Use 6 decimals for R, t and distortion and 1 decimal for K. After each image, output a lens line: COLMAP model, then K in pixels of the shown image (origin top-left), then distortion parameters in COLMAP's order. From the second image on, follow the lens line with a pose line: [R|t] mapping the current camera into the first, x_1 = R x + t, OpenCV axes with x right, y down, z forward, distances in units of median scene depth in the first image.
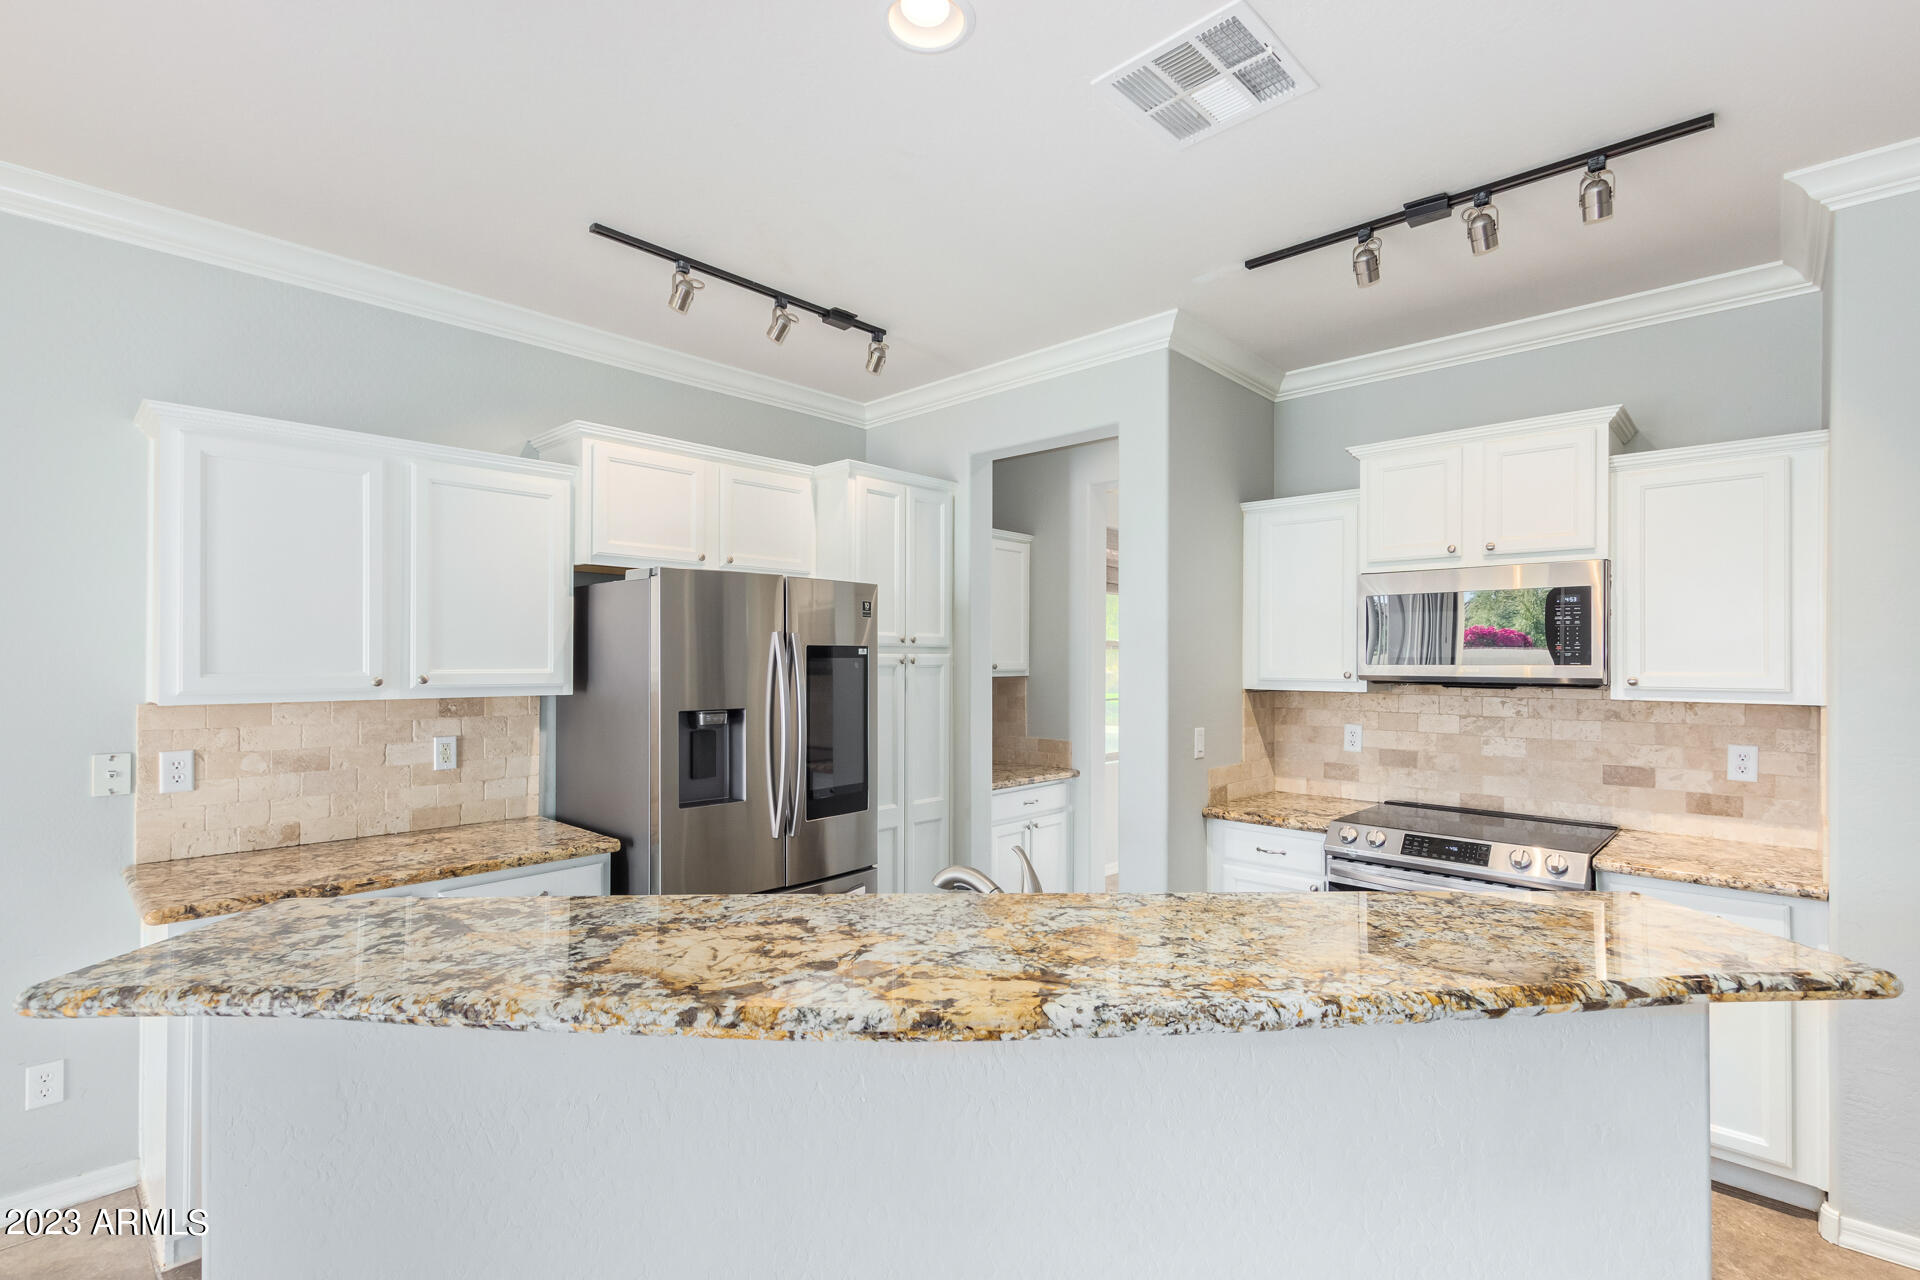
lens RADIAL K [[887.6, 0, 966.7], [0, 887.6, 651.2], [0, 0, 1]] dist [0.000549, -0.000408]
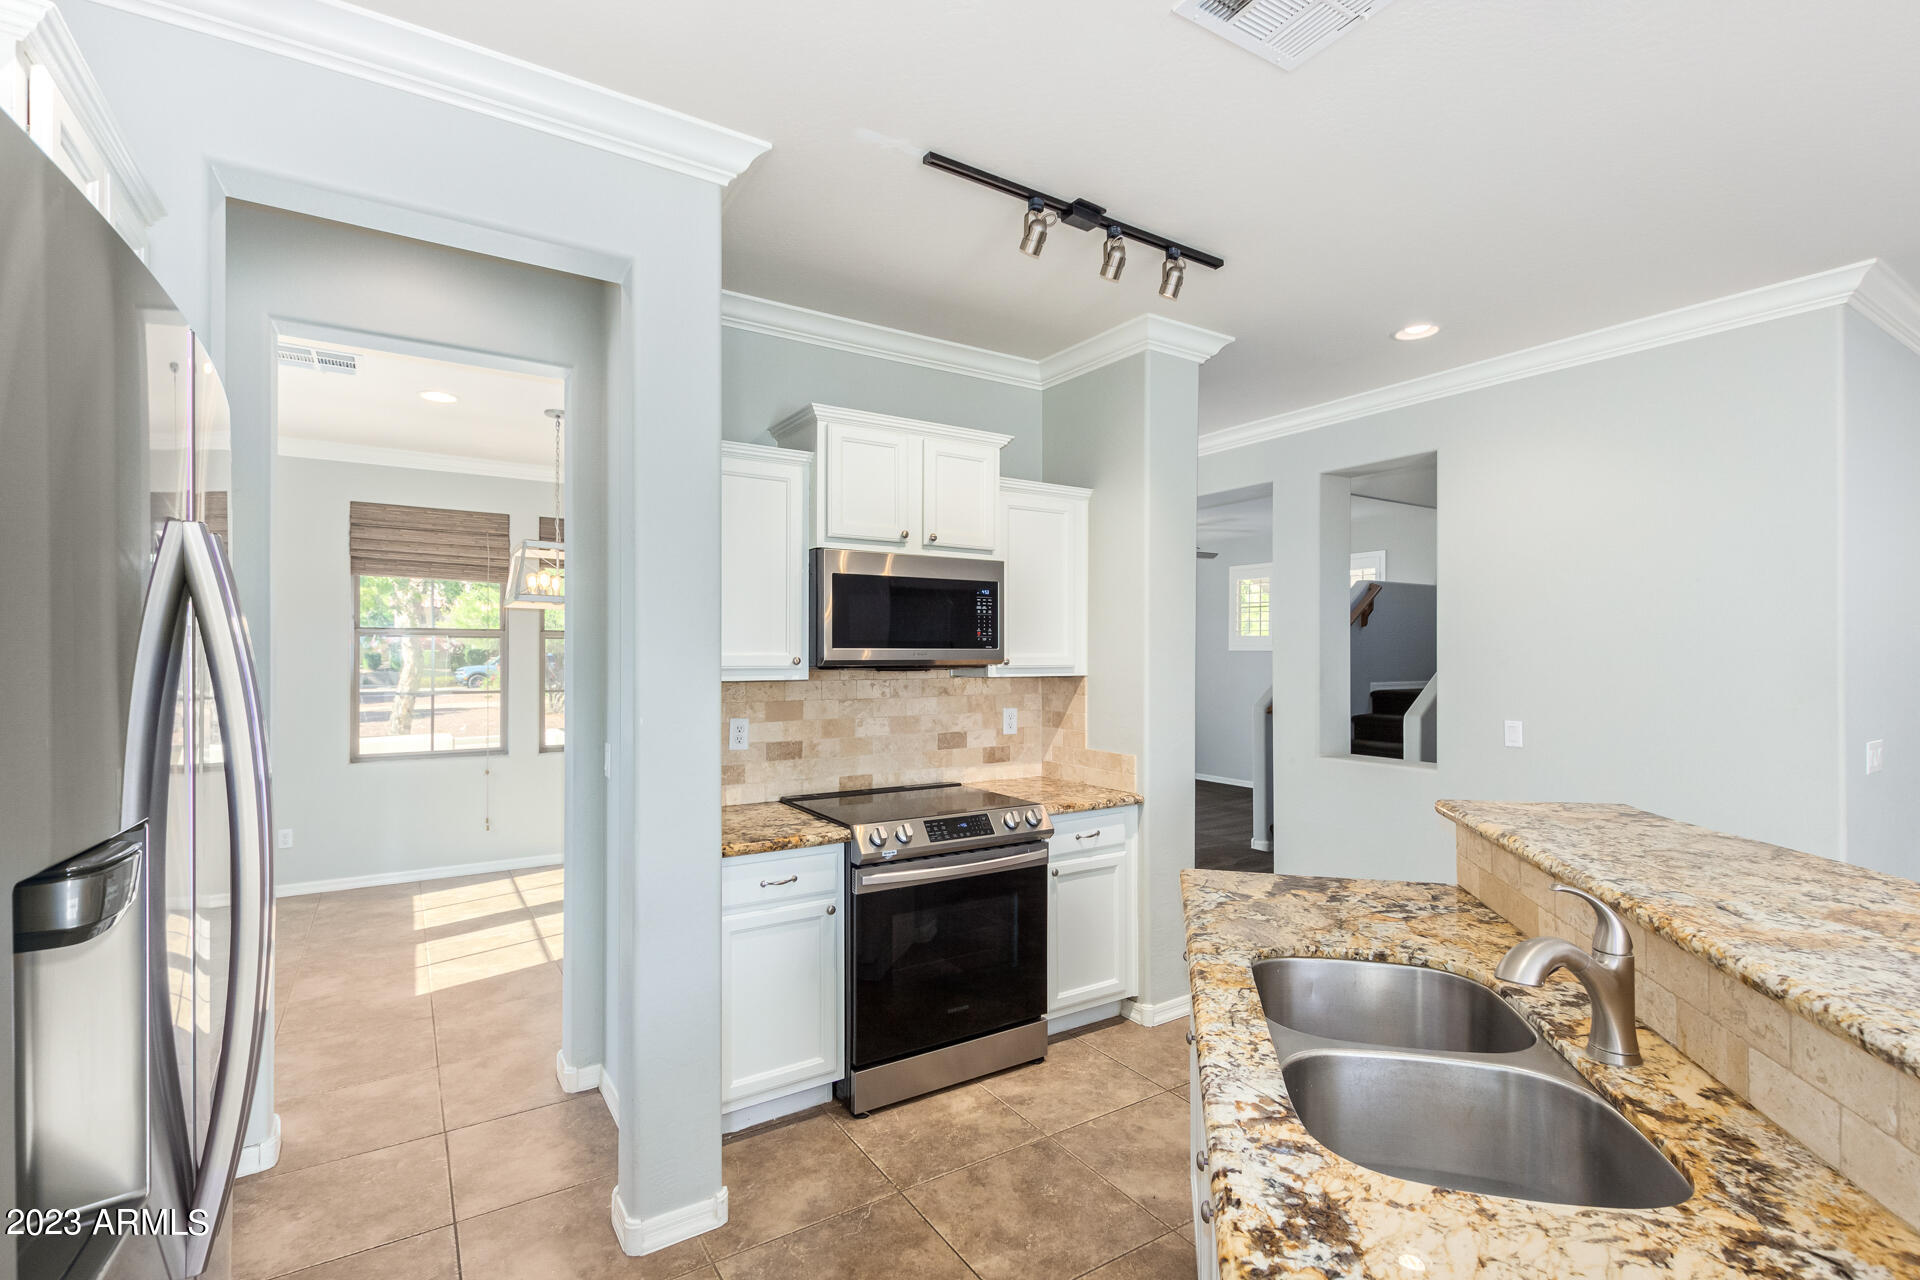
lens RADIAL K [[887.6, 0, 966.7], [0, 887.6, 651.2], [0, 0, 1]] dist [0.000549, -0.000408]
pose [[0.233424, -0.001283, 0.972374, -0.432866], [-0.009059, 0.999953, 0.003494, 0.014619], [-0.972333, -0.009624, 0.233401, 0.709524]]
